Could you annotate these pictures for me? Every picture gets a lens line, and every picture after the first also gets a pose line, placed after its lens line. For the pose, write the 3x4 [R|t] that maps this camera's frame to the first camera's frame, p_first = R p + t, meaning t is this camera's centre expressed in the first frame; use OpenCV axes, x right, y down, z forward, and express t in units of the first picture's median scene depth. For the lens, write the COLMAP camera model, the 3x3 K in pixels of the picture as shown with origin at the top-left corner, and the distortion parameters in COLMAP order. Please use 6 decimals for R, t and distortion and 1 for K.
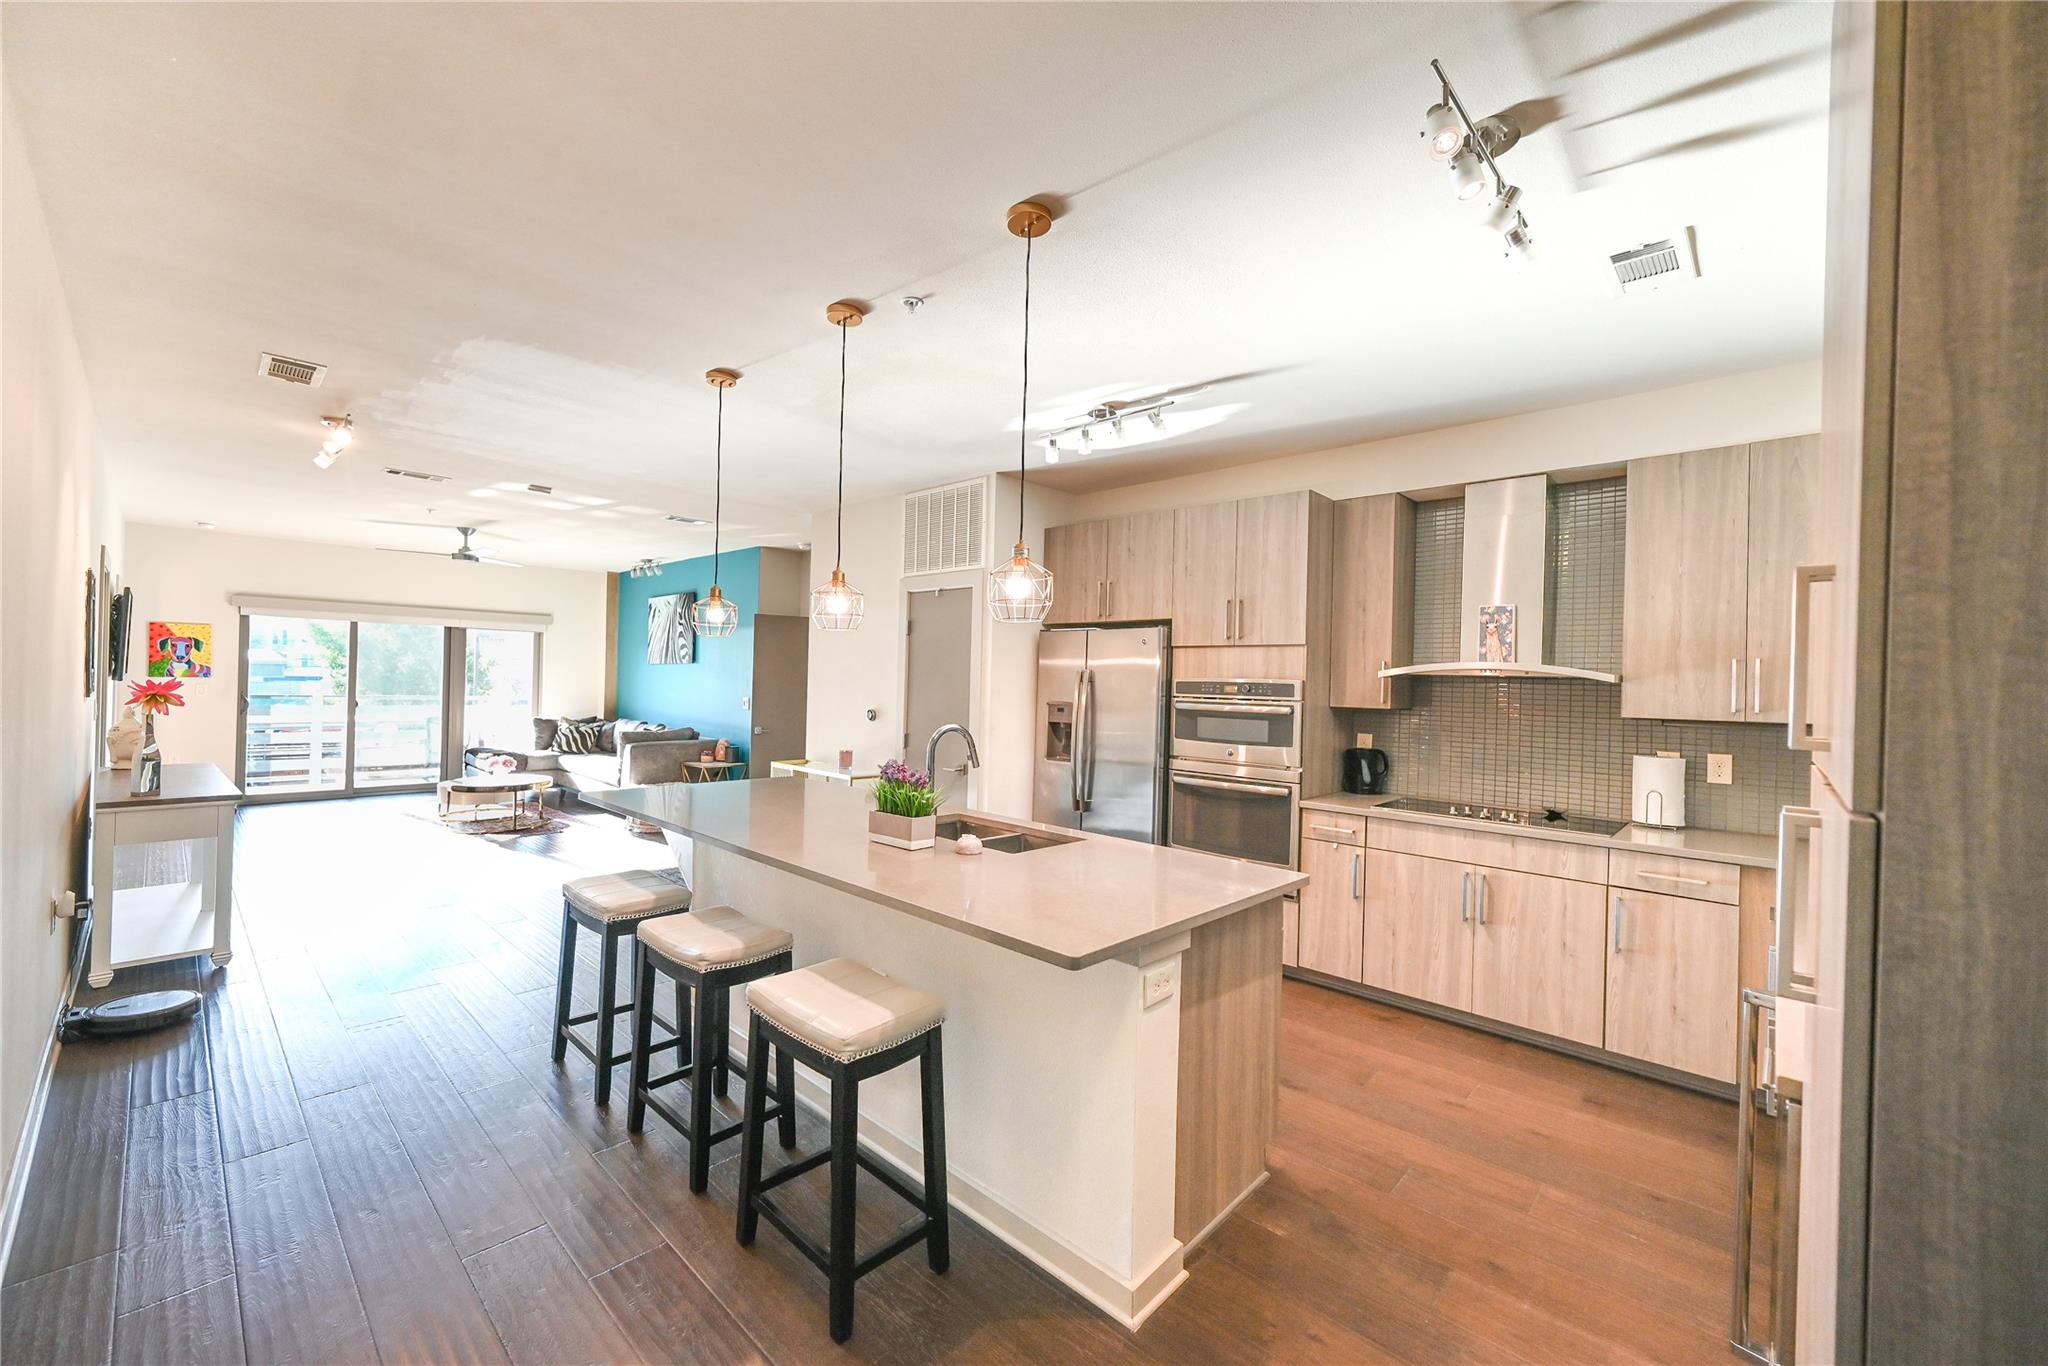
lens RADIAL K [[792.3, 0, 1033.9], [0, 792.3, 679.4], [0, 0, 1]] dist [-0.000431, 0.000730]
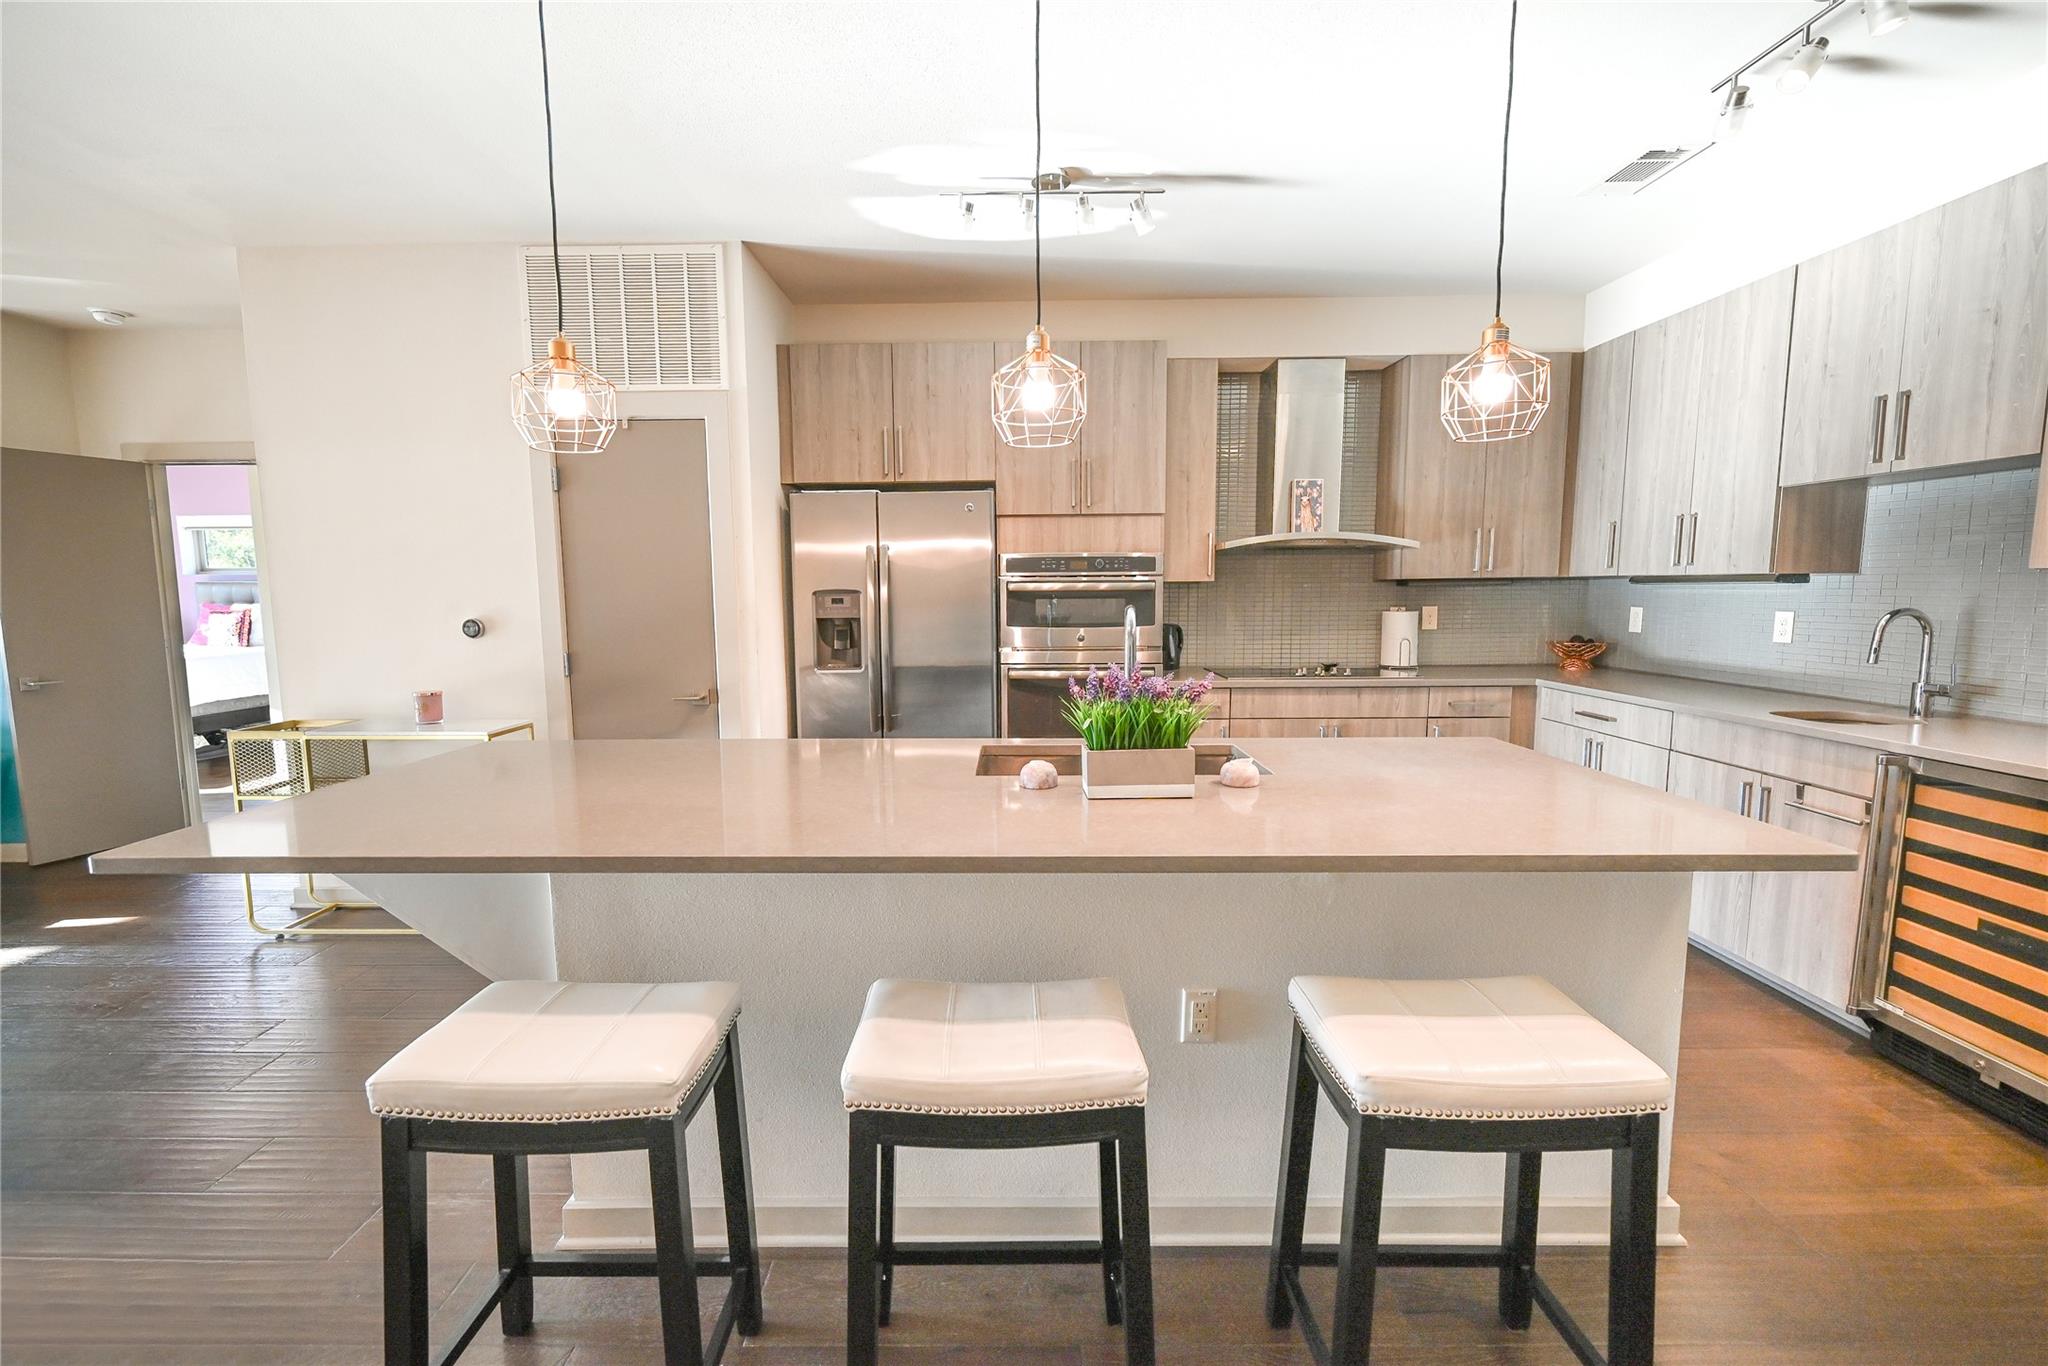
lens RADIAL K [[829.5, 0, 996.8], [0, 829.5, 676.6], [0, 0, 1]] dist [-0.001944, 0.000057]
pose [[0.746959, -0.102581, 0.656909, -0.439257], [0.024745, 0.991631, 0.126714, 0.016609], [-0.664409, -0.078395, 0.743246, 0.375592]]
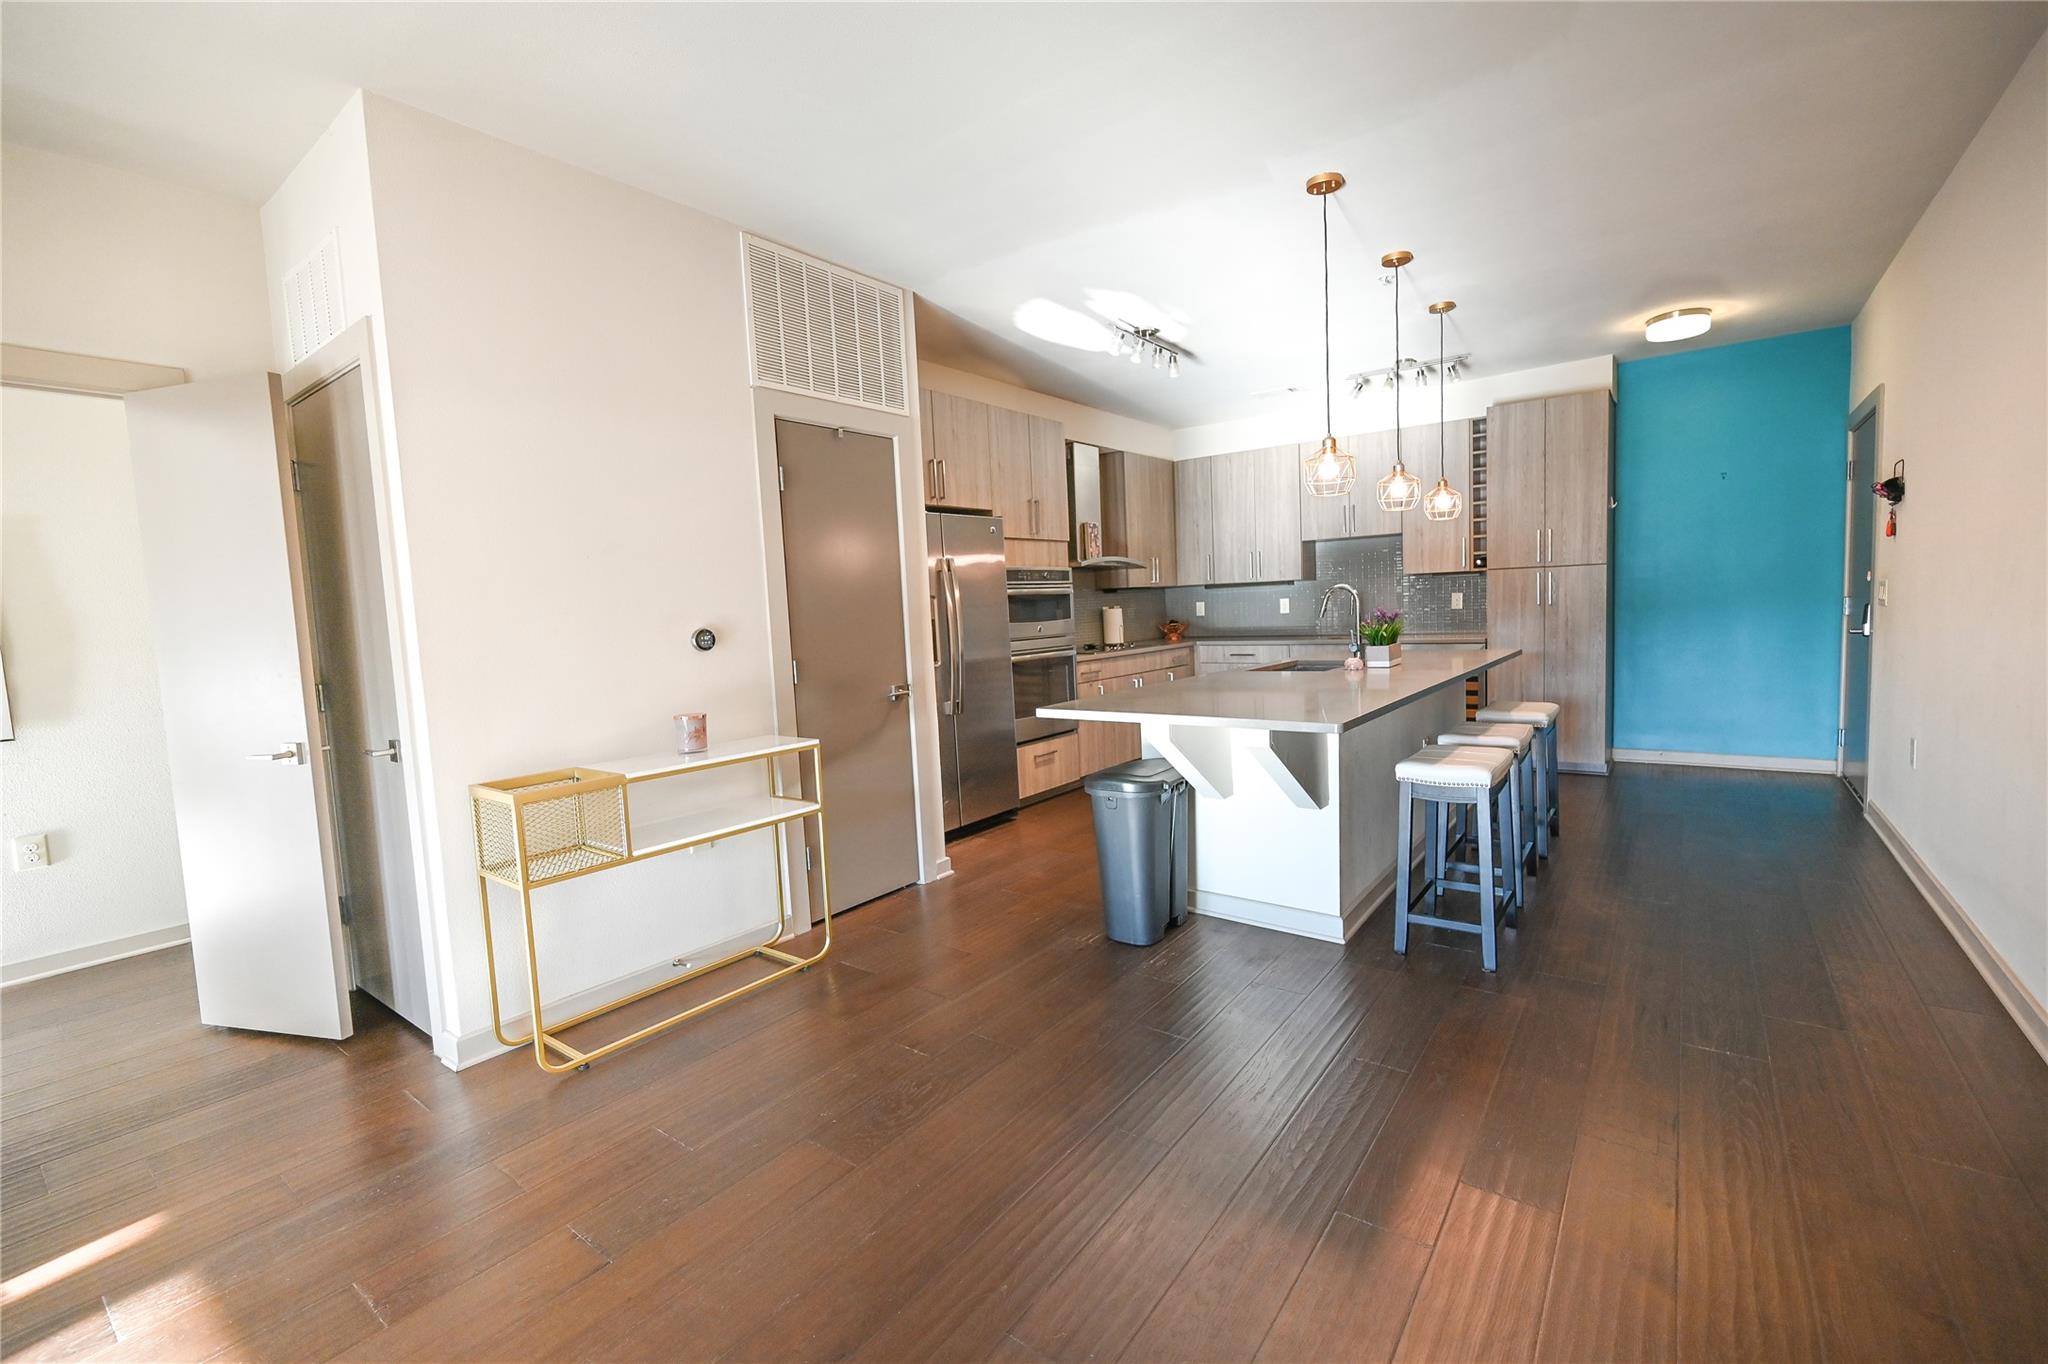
lens RADIAL K [[861.1, 0, 1056.0], [0, 861.1, 674.1], [0, 0, 1]] dist [-0.000191, 0.000009]
pose [[-0.108724, -0.102251, 0.988799, -1.062046], [0.037226, 0.993579, 0.106838, 0.021910], [-0.993375, 0.048425, -0.104220, 1.127929]]
